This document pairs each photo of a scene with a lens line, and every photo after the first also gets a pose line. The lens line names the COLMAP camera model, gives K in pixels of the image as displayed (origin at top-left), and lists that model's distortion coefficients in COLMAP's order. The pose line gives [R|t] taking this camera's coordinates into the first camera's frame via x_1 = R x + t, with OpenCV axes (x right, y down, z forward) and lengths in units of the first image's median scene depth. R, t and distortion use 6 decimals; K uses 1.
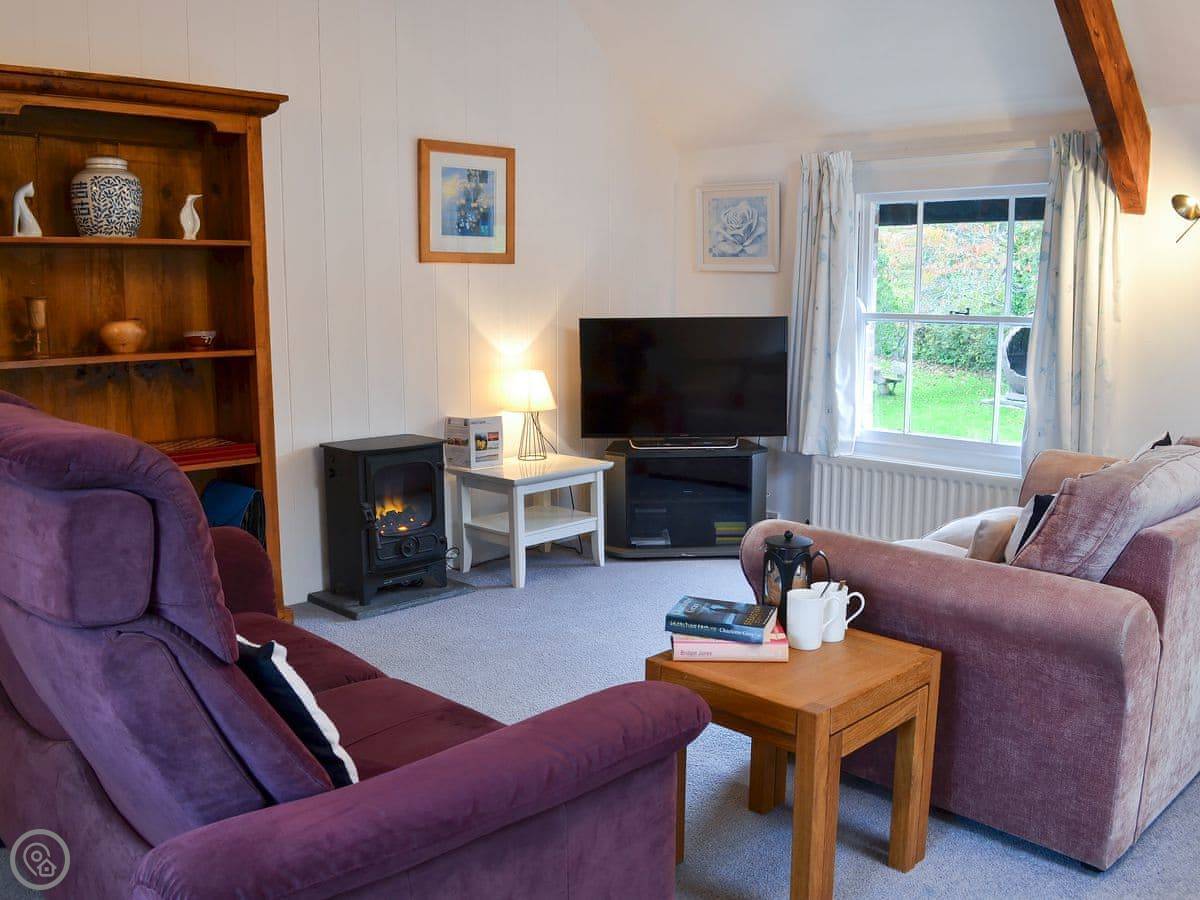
lens RADIAL K [[1101.2, 0, 575.0], [0, 1101.2, 446.8], [0, 0, 1]] dist [0.001924, 0.006246]
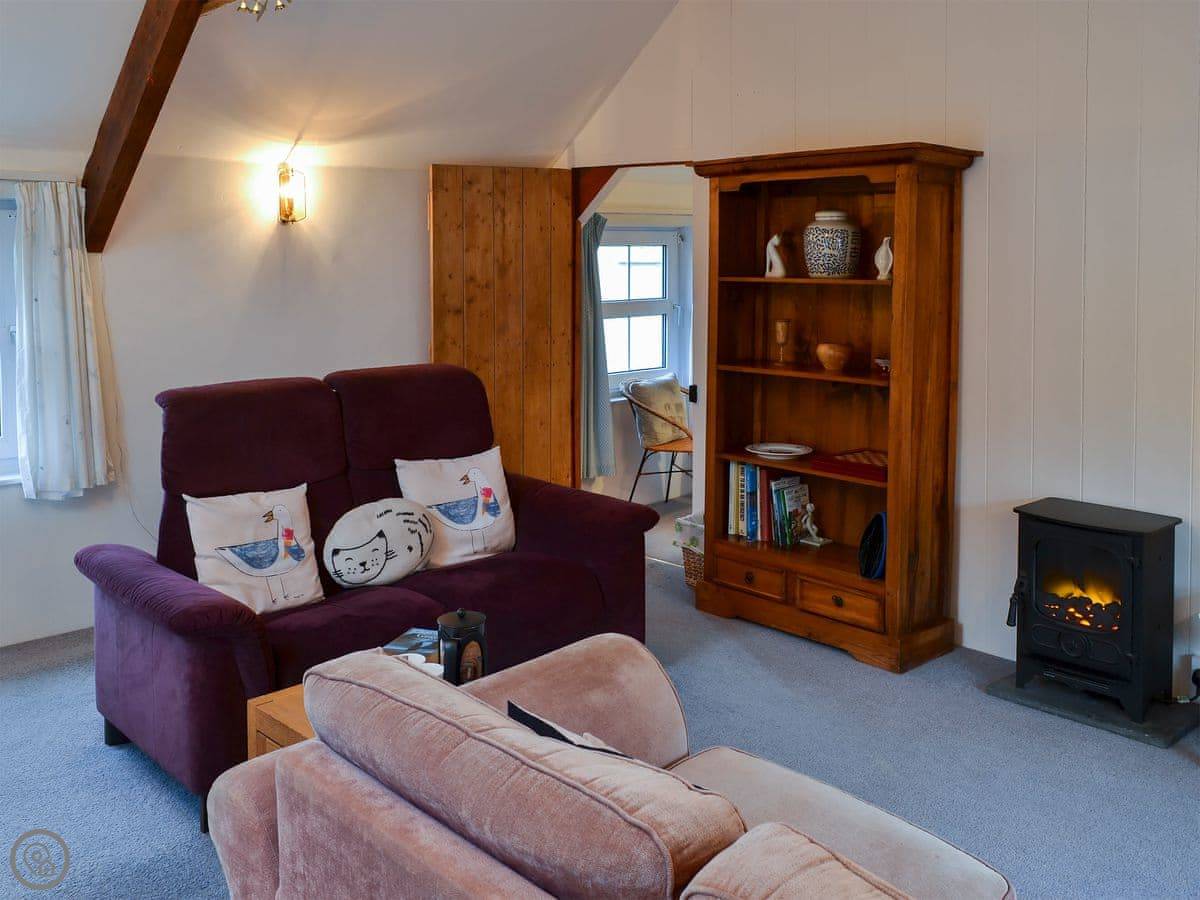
lens RADIAL K [[1101.2, 0, 575.0], [0, 1101.2, 446.8], [0, 0, 1]] dist [0.001924, 0.006246]
pose [[-0.063966, 0.200023, -0.977701, 1.103345], [-0.143995, 0.967605, 0.207379, -0.291314], [0.987509, 0.154049, -0.033091, 1.050947]]
